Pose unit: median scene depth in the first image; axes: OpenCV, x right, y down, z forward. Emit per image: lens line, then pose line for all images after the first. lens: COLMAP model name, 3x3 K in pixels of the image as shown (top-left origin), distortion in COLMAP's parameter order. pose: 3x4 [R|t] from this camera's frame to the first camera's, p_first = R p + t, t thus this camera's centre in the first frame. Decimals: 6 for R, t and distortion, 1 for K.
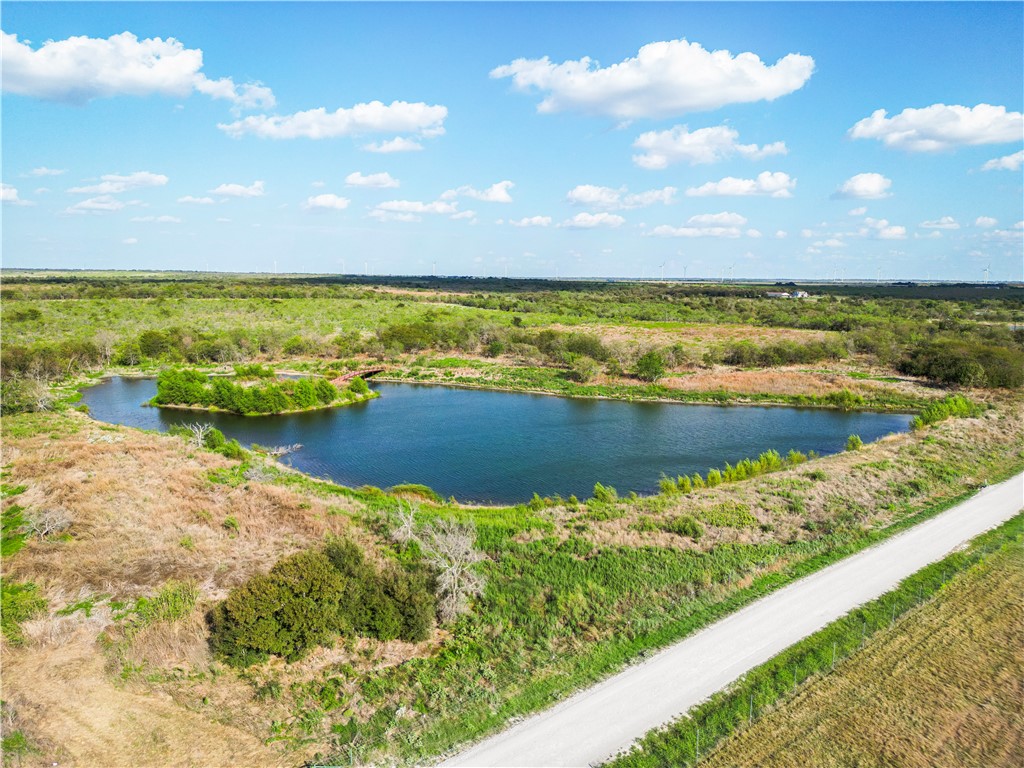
lens RADIAL K [[720.6, 0, 510.6], [0, 720.6, 376.5], [0, 0, 1]] dist [0.072630, -0.072688]
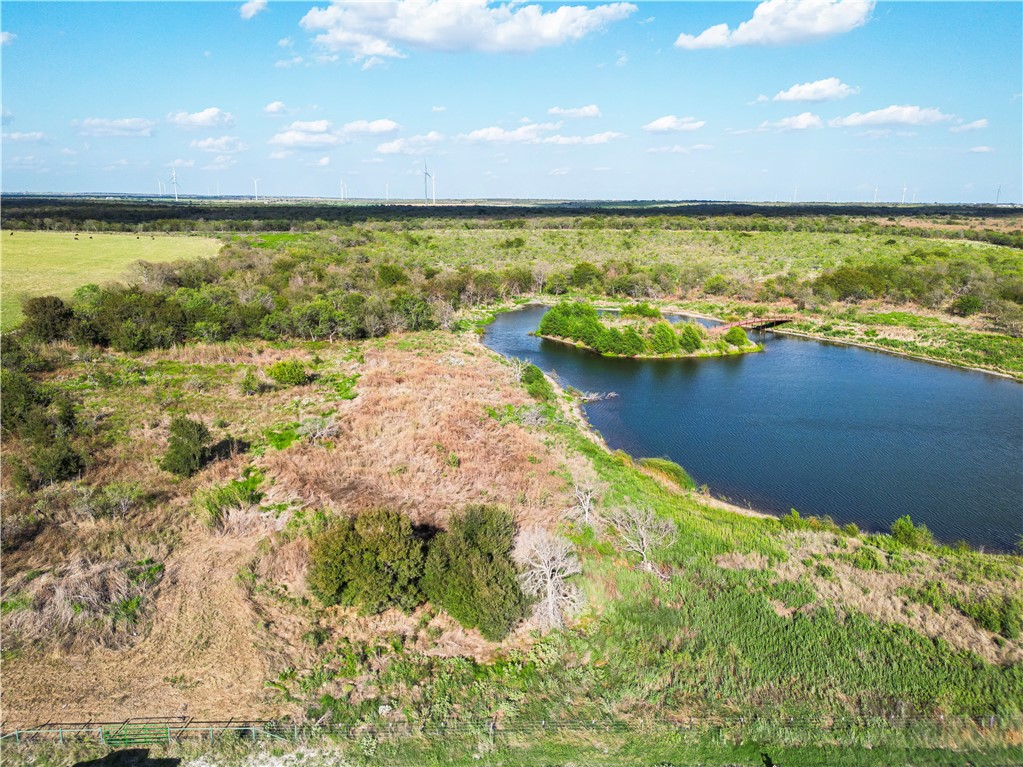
lens RADIAL K [[751.8, 0, 498.2], [0, 751.8, 378.5], [0, 0, 1]] dist [0.071216, -0.079331]
pose [[0.782672, 0.141127, -0.606224, 0.125537], [-0.087976, 0.989261, 0.116714, -0.018153], [0.616185, -0.038016, 0.786683, 0.094955]]
